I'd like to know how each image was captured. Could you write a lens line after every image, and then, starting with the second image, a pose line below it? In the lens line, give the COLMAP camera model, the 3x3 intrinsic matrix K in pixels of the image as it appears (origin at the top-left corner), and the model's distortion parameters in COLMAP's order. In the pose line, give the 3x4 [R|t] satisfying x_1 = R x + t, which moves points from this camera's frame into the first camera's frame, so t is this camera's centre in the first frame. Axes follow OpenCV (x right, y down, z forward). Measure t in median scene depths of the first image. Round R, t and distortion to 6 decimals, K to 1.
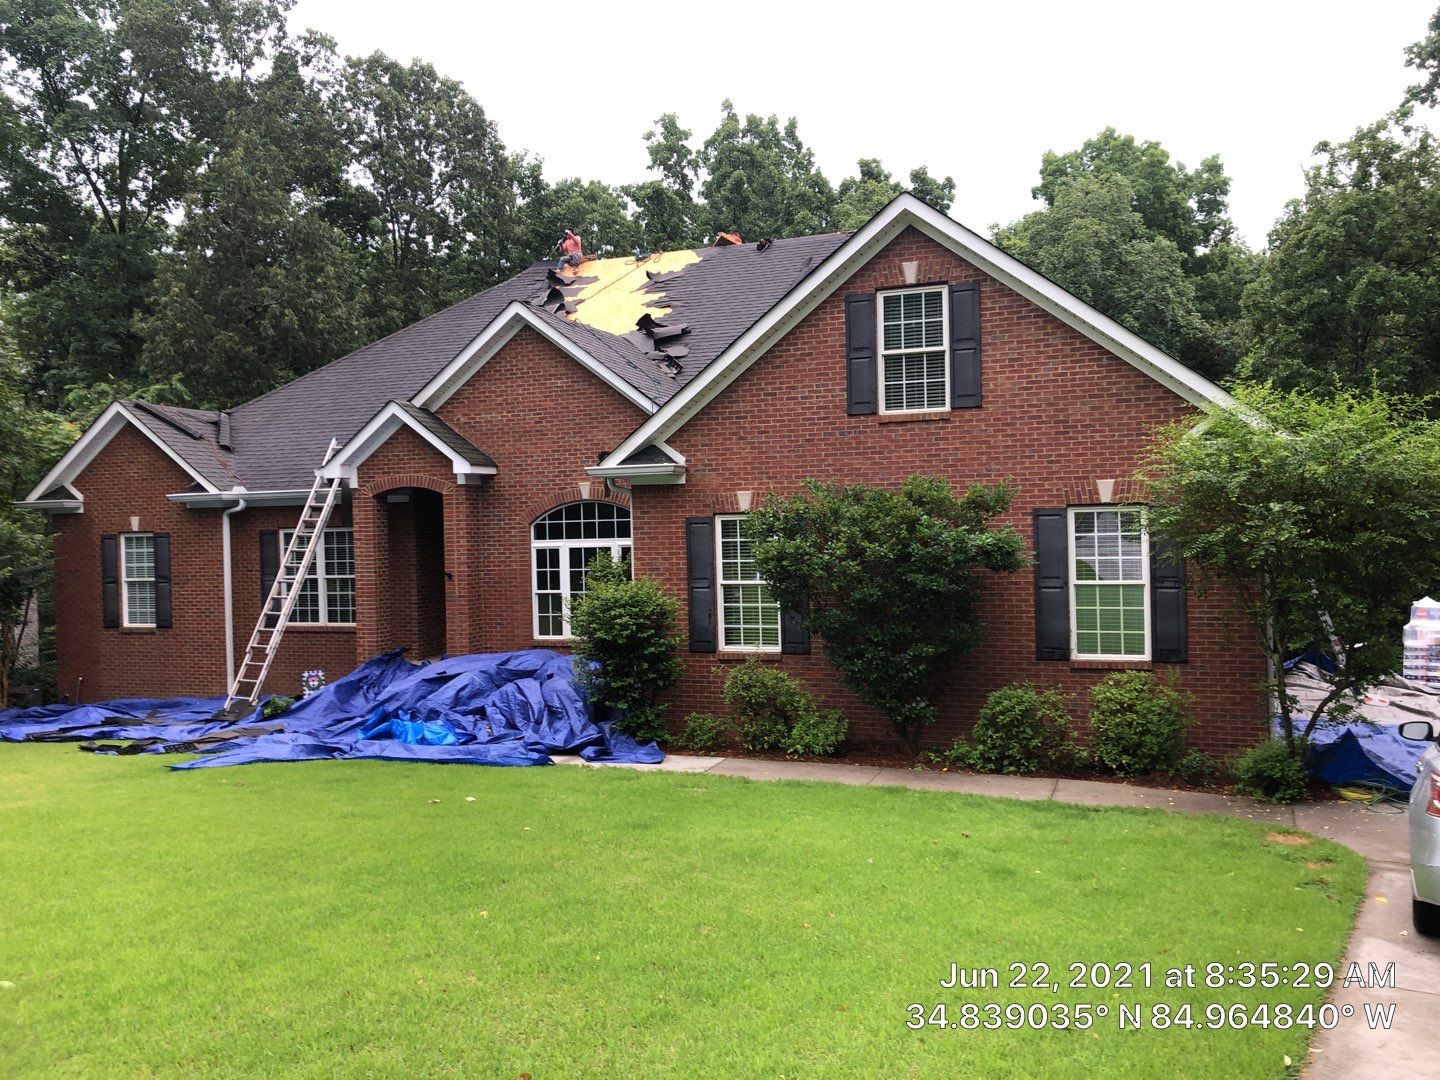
lens RADIAL K [[1174.9, 0, 702.5], [0, 1174.9, 540.0], [0, 0, 1]] dist [0.066023, -0.009514]
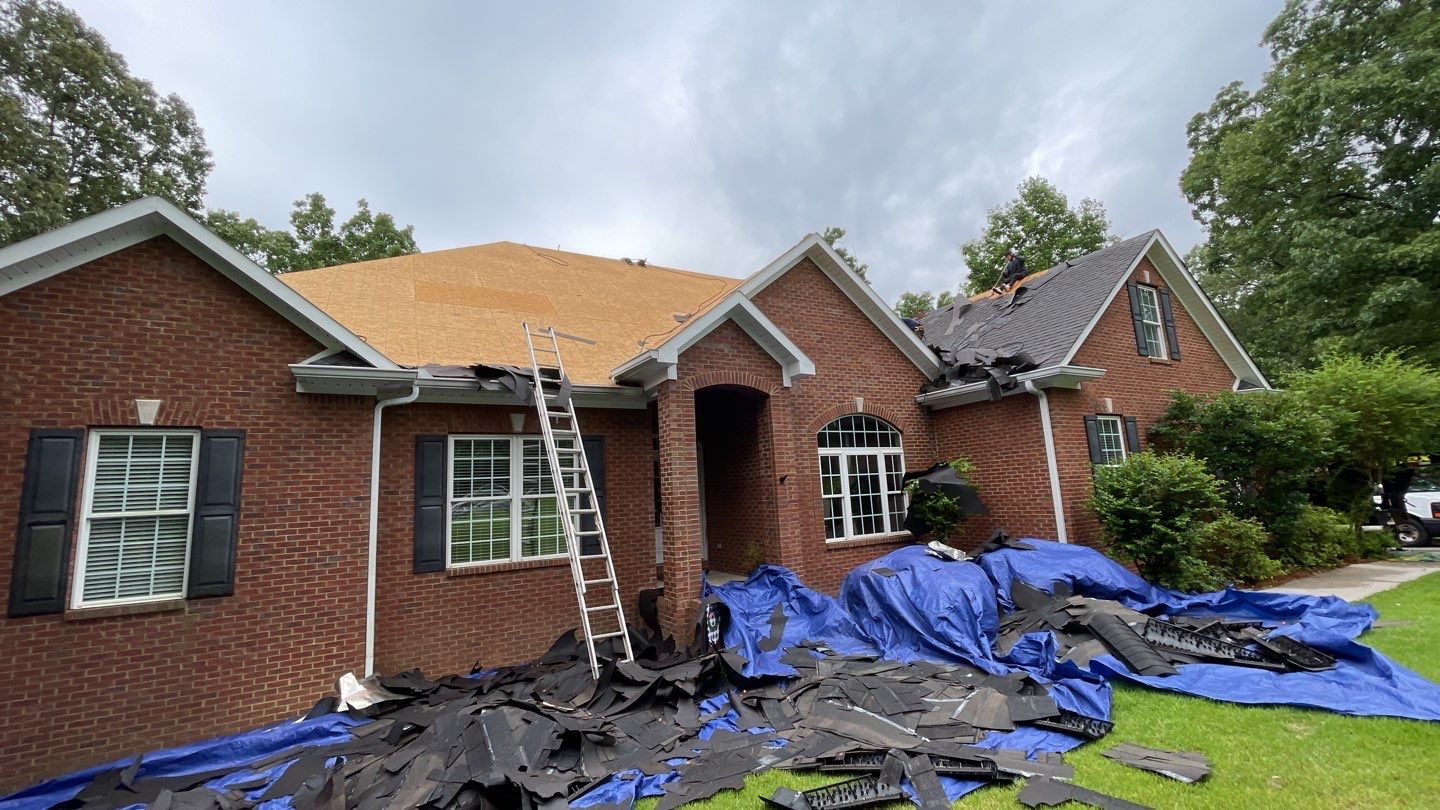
lens RADIAL K [[596.4, 0, 720.0], [0, 596.4, 405.0], [0, 0, 1]] dist [0.013576, -0.000032]
pose [[0.633950, 0.113278, 0.765033, -0.628359], [0.050156, 0.981110, -0.186835, 0.059691], [-0.771746, 0.156816, 0.616293, 0.742784]]
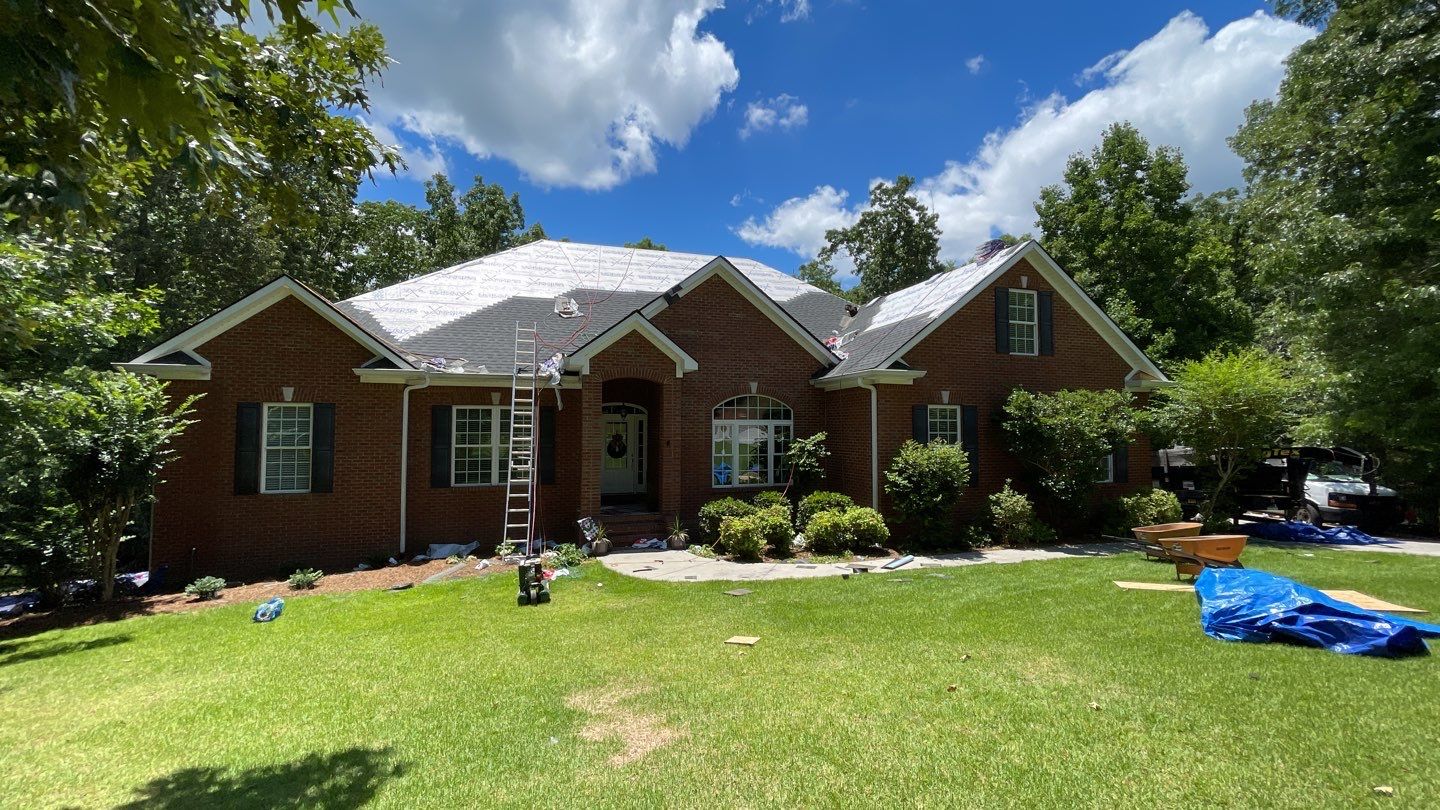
lens RADIAL K [[596.4, 0, 720.0], [0, 596.4, 405.0], [0, 0, 1]] dist [0.013576, -0.000032]
pose [[0.784936, 0.053174, 0.617291, -0.604775], [-0.011347, 0.997377, -0.071486, 0.035447], [-0.619473, 0.049108, 0.783480, 0.422467]]
